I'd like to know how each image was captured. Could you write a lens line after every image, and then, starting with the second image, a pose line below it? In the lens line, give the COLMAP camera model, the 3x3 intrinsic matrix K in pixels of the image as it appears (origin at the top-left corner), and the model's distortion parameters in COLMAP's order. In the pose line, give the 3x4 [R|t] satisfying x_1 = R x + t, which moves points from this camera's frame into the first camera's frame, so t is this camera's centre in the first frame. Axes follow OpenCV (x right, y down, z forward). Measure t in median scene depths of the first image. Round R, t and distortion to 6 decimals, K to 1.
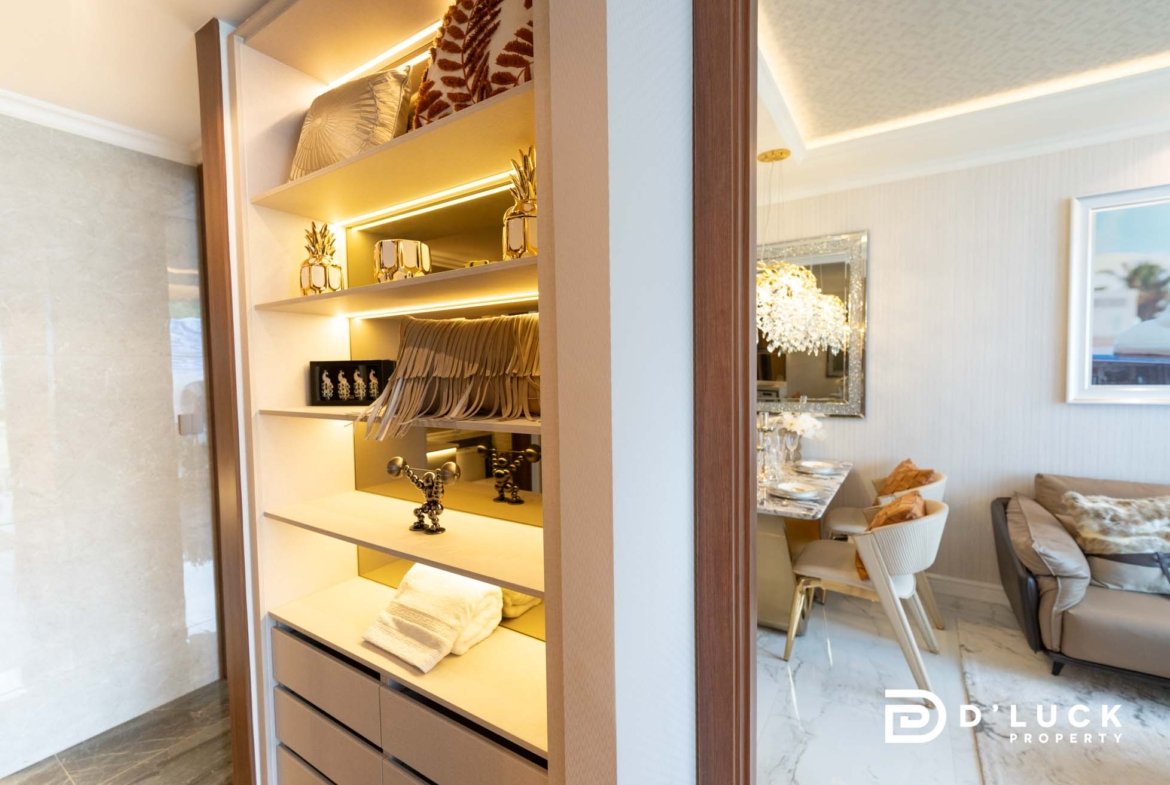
lens RADIAL K [[517.5, 0, 548.0], [0, 517.5, 391.6], [0, 0, 1]] dist [0.000144, 0.000733]
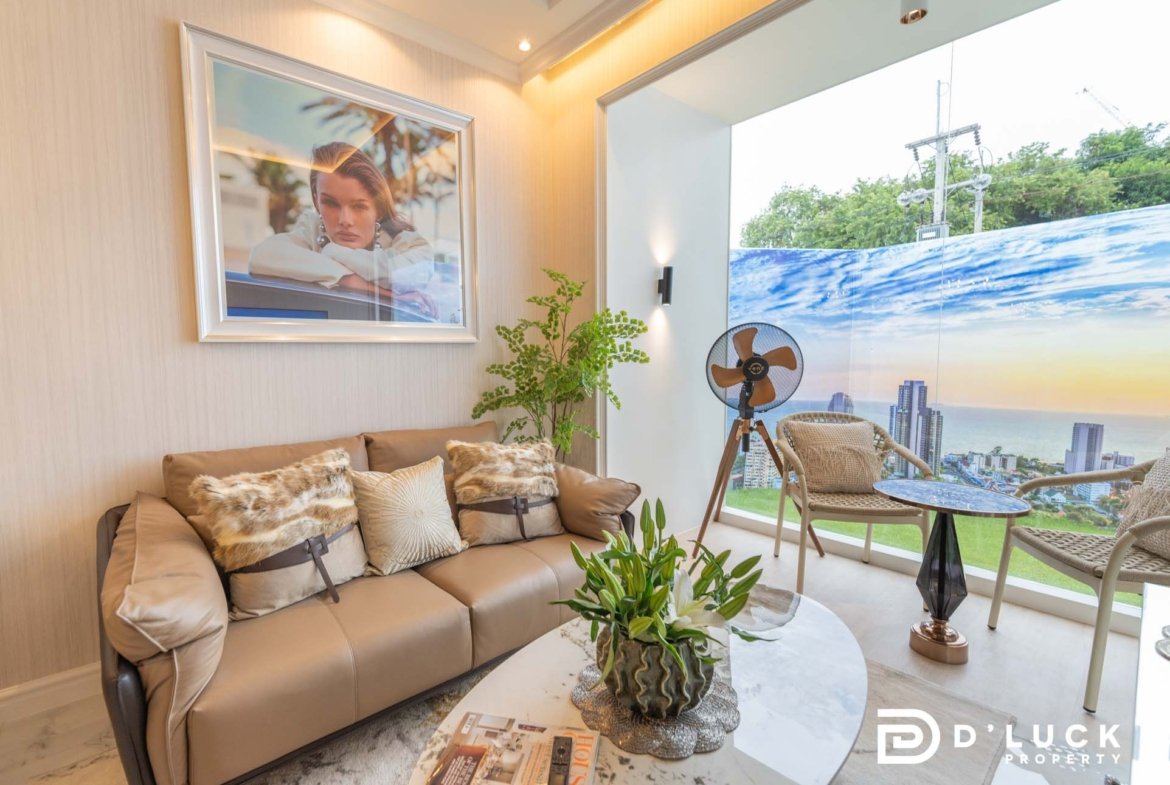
lens RADIAL K [[517.5, 0, 548.0], [0, 517.5, 391.6], [0, 0, 1]] dist [0.000144, 0.000733]
pose [[0.263328, -0.051149, 0.963349, 0.556449], [0.049477, 0.997995, 0.039465, 0.094054], [-0.963437, 0.037271, 0.265331, 0.461338]]
